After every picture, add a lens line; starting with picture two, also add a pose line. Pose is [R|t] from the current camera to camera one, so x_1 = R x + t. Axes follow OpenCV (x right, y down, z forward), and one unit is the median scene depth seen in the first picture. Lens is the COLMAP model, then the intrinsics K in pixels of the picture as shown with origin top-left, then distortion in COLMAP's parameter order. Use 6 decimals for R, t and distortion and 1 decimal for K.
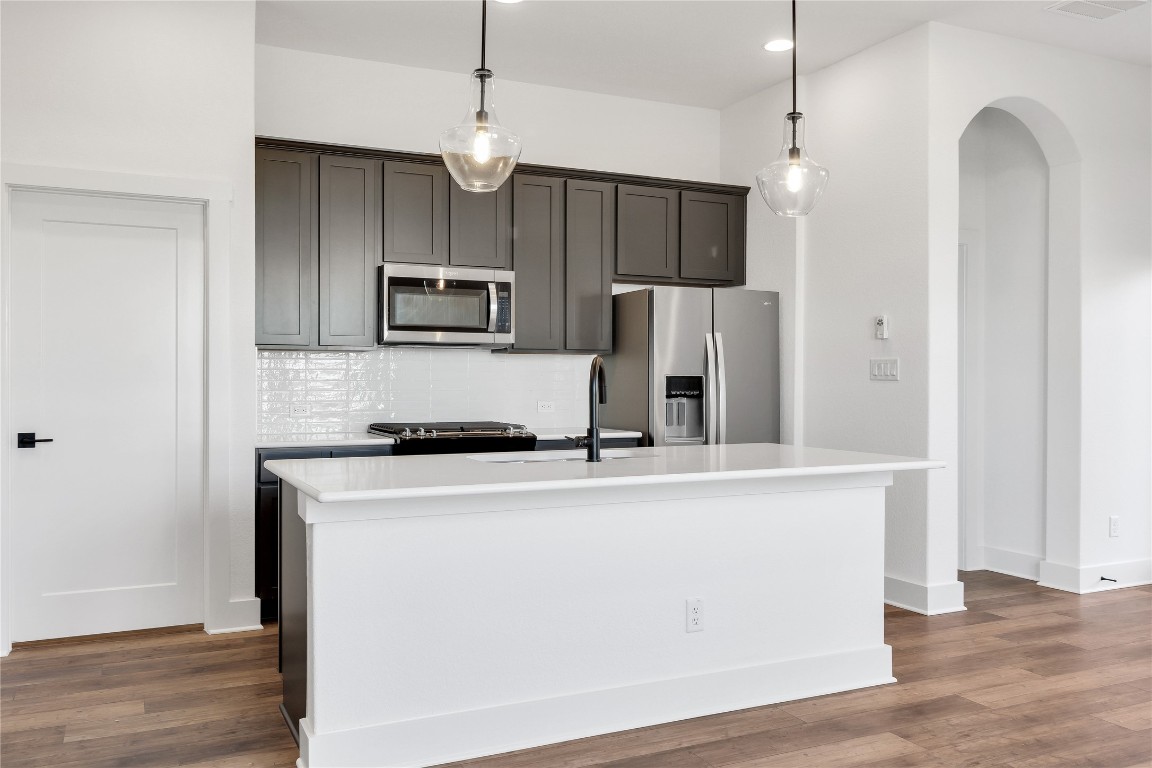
lens RADIAL K [[948.5, 0, 576.0], [0, 948.5, 384.0], [0, 0, 1]] dist [-0.002102, -0.000727]
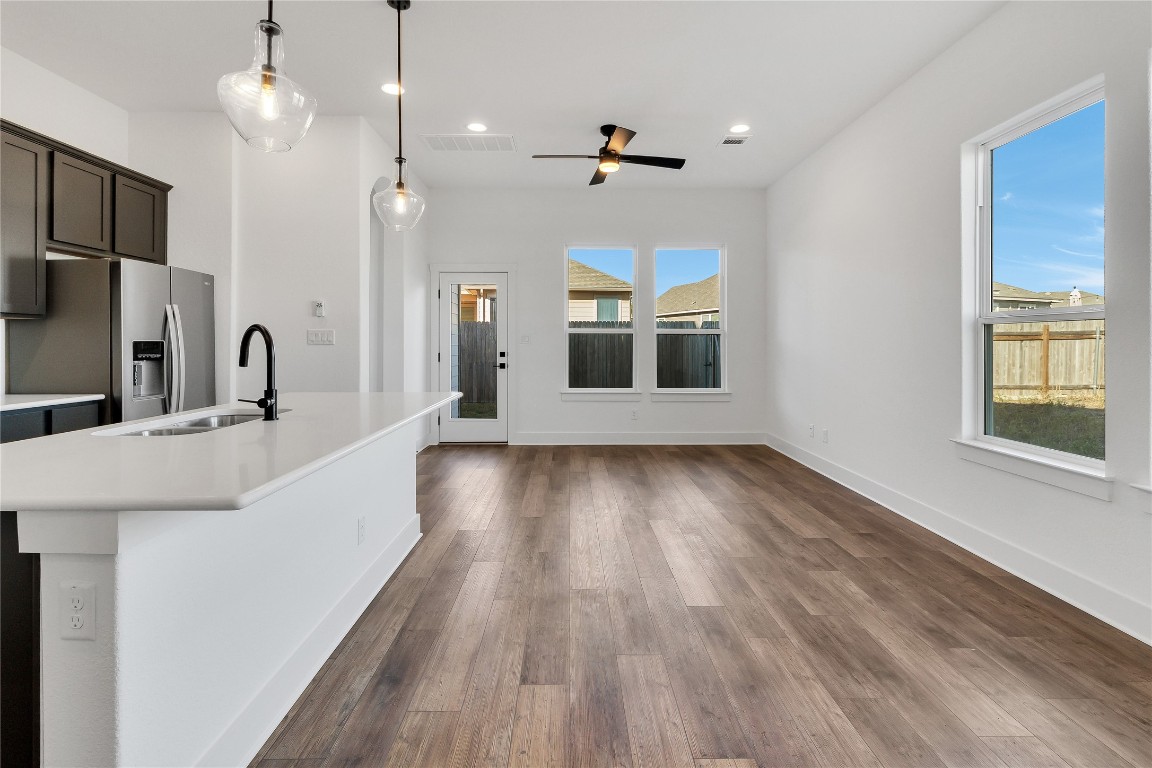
lens RADIAL K [[541.3, 0, 574.3], [0, 541.3, 342.1], [0, 0, 1]] dist [0.001131, 0.000066]
pose [[0.419088, 0.000014, 0.907946, -0.276061], [0.005545, 0.999981, -0.002575, -0.002807], [-0.907929, 0.006114, 0.419080, 0.288376]]
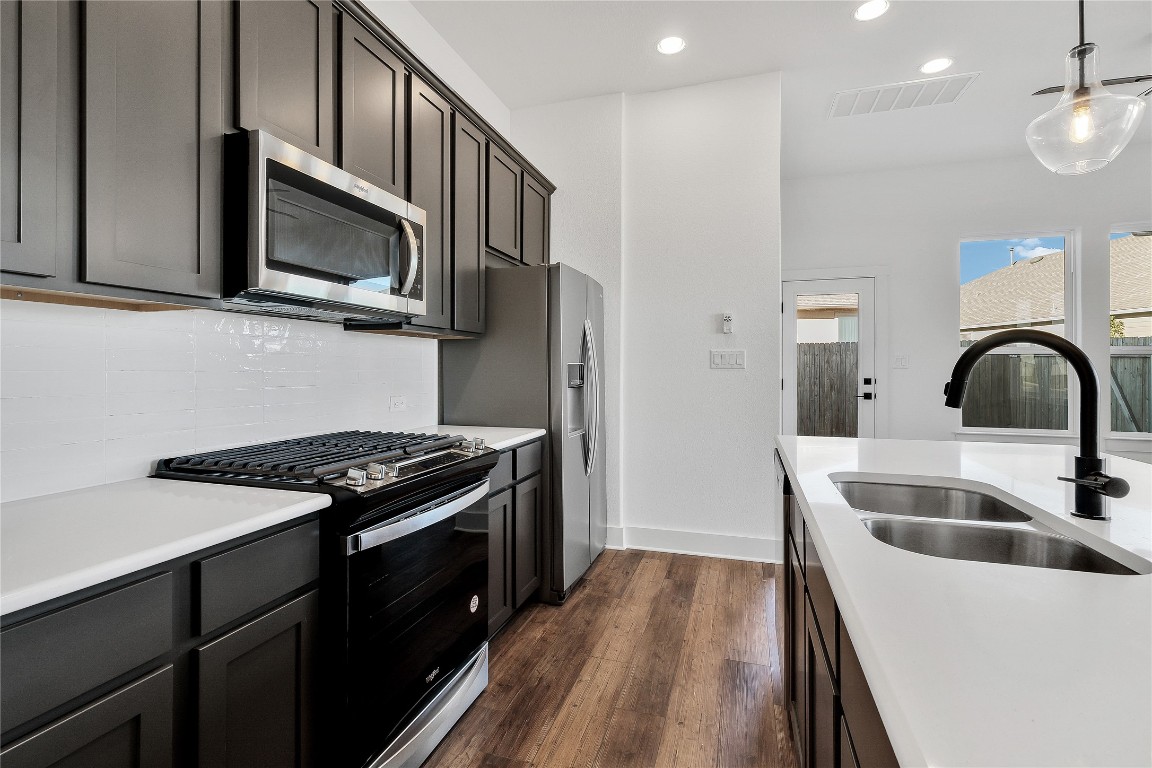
lens RADIAL K [[531.0, 0, 572.4], [0, 531.0, 367.8], [0, 0, 1]] dist [0.001318, 0.000571]
pose [[0.687394, -0.002009, 0.726282, -0.283909], [0.003763, 0.999993, -0.000795, -0.004757], [-0.726275, 0.003279, 0.687397, 0.688825]]
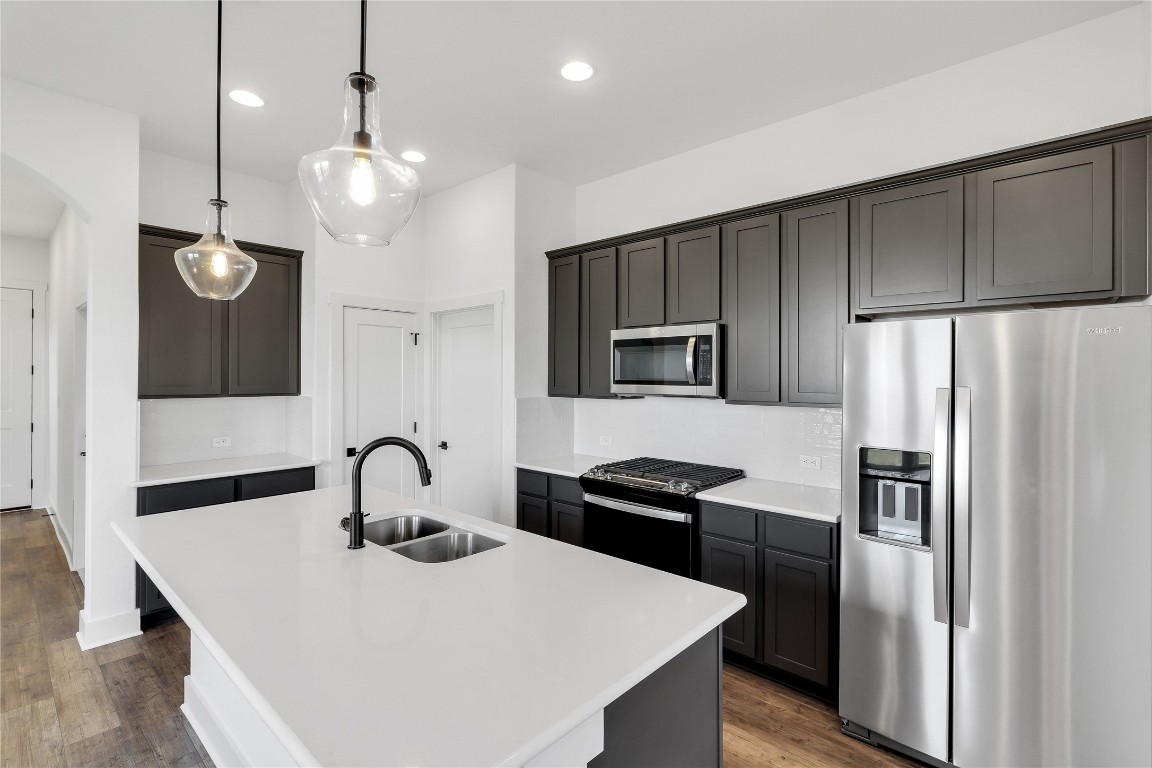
lens RADIAL K [[533.3, 0, 576.0], [0, 533.3, 384.0], [0, 0, 1]] dist [0.012002, 0.000057]
pose [[0.382269, 0.009505, -0.924002, 0.411064], [-0.007355, 0.999947, 0.007244, -0.060975], [0.924022, 0.004027, 0.382319, 0.682939]]
